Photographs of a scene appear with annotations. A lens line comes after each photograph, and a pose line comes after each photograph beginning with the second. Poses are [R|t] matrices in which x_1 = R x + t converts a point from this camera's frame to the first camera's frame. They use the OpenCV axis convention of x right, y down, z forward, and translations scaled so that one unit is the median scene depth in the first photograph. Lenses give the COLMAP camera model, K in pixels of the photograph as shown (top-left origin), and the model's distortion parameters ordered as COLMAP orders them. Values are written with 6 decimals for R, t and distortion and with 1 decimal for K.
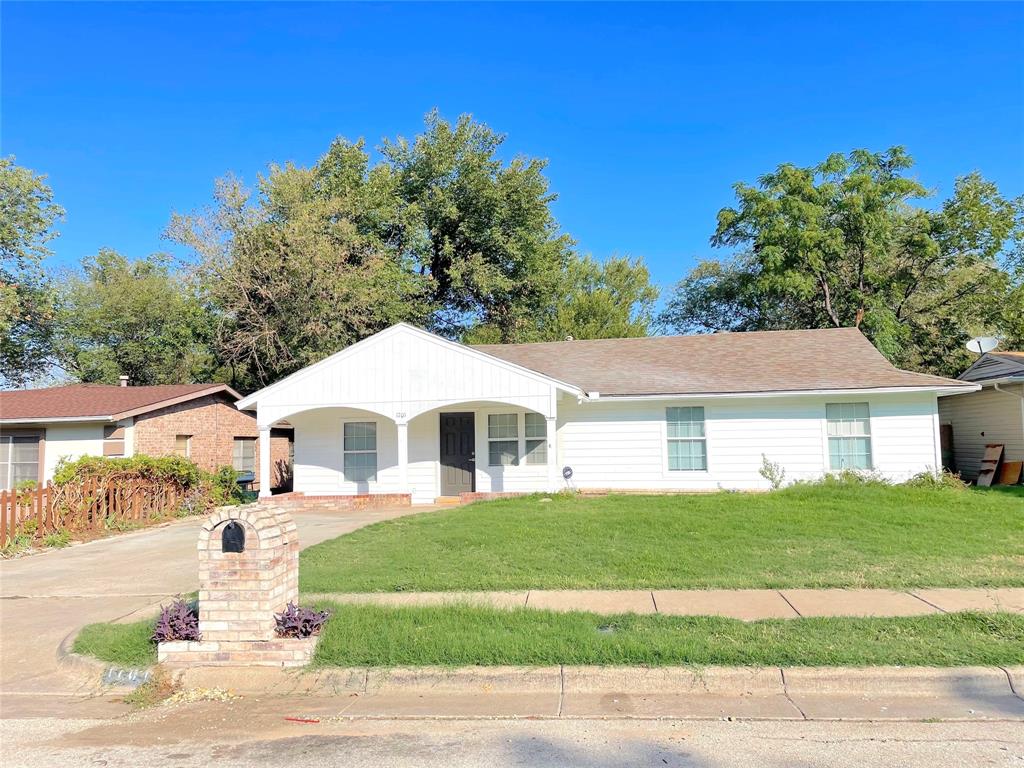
lens RADIAL K [[751.5, 0, 511.7], [0, 751.5, 383.6], [0, 0, 1]] dist [0.072517, -0.016584]
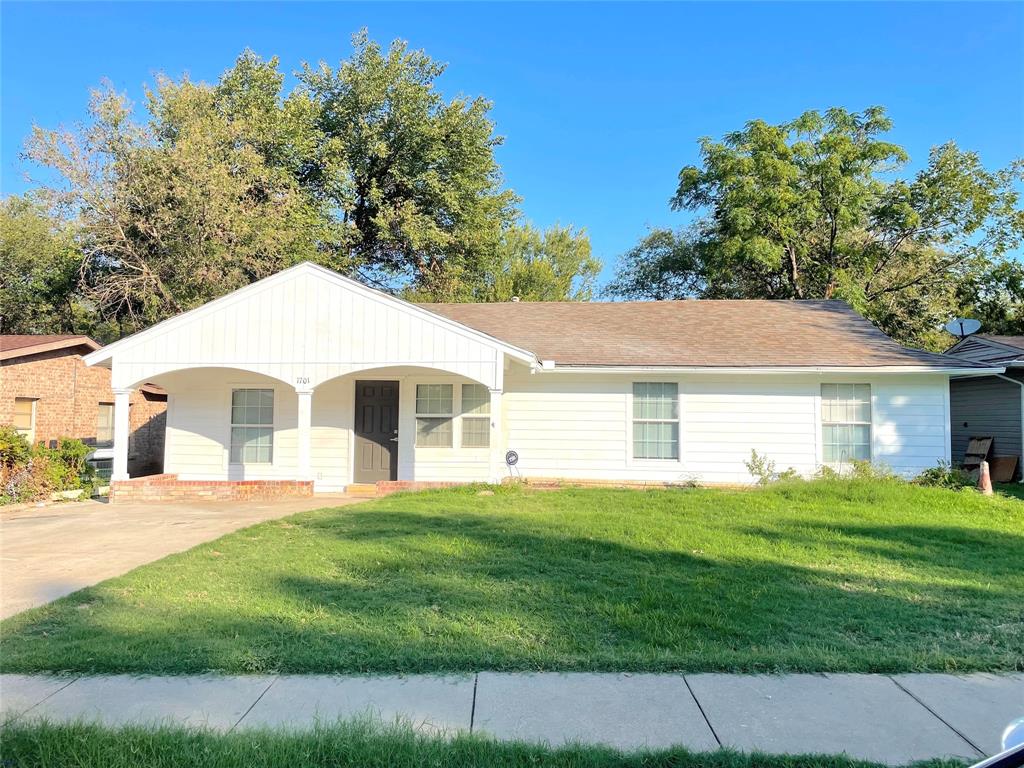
lens RADIAL K [[751.5, 0, 507.0], [0, 751.5, 384.8], [0, 0, 1]] dist [0.072517, -0.016584]
pose [[0.995502, 0.033230, 0.088719, -0.004396], [-0.035941, 0.998929, 0.029132, 0.010874], [-0.087656, -0.032189, 0.995631, 0.136954]]
